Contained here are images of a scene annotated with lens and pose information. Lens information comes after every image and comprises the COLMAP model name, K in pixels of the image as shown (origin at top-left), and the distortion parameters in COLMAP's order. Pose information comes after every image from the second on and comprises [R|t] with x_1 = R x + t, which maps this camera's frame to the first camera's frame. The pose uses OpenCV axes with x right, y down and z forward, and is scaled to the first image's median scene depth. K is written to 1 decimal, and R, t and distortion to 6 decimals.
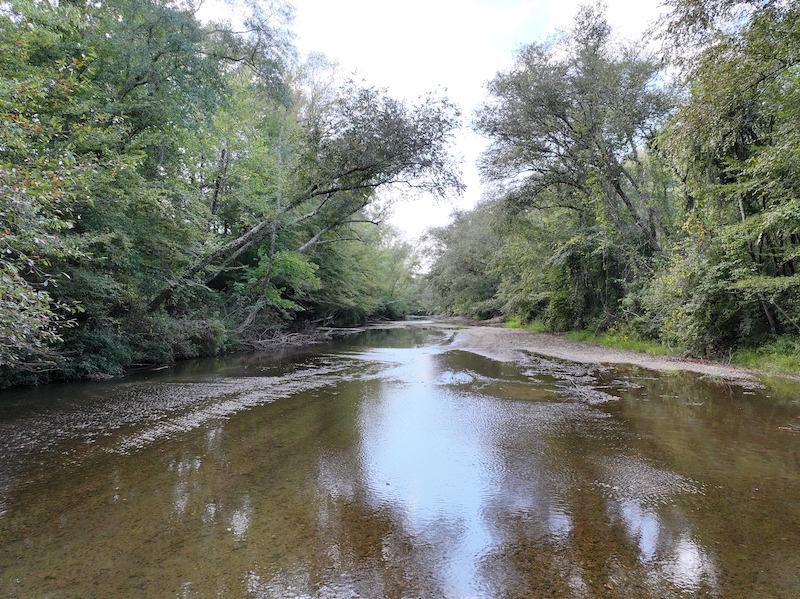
lens RADIAL K [[562.2, 0, 400.8], [0, 562.2, 300.4], [0, 0, 1]] dist [0.001418, 0.015443]
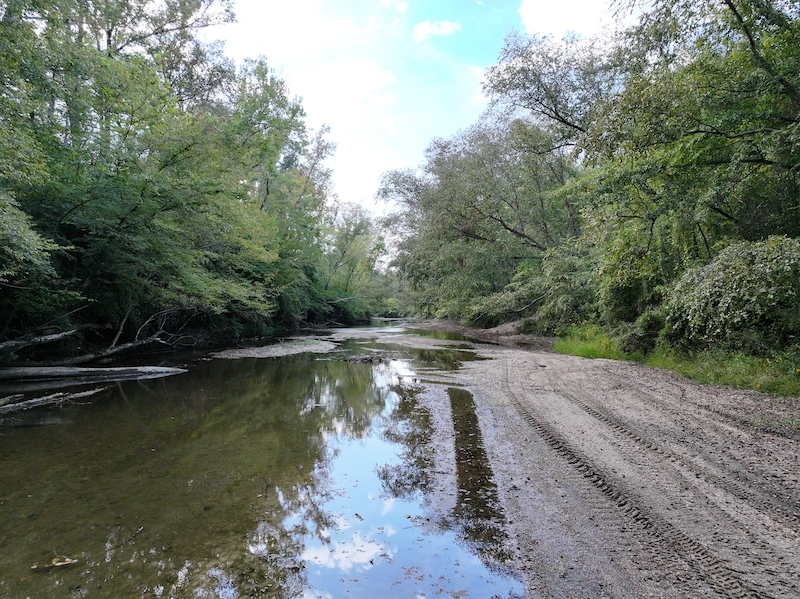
lens RADIAL K [[562.2, 0, 399.5], [0, 562.2, 300.1], [0, 0, 1]] dist [0.001418, 0.015443]
pose [[0.999079, 0.007832, 0.042192, 0.028909], [-0.007736, 0.999967, -0.002427, 0.006203], [-0.042210, 0.002099, 0.999107, 0.353537]]
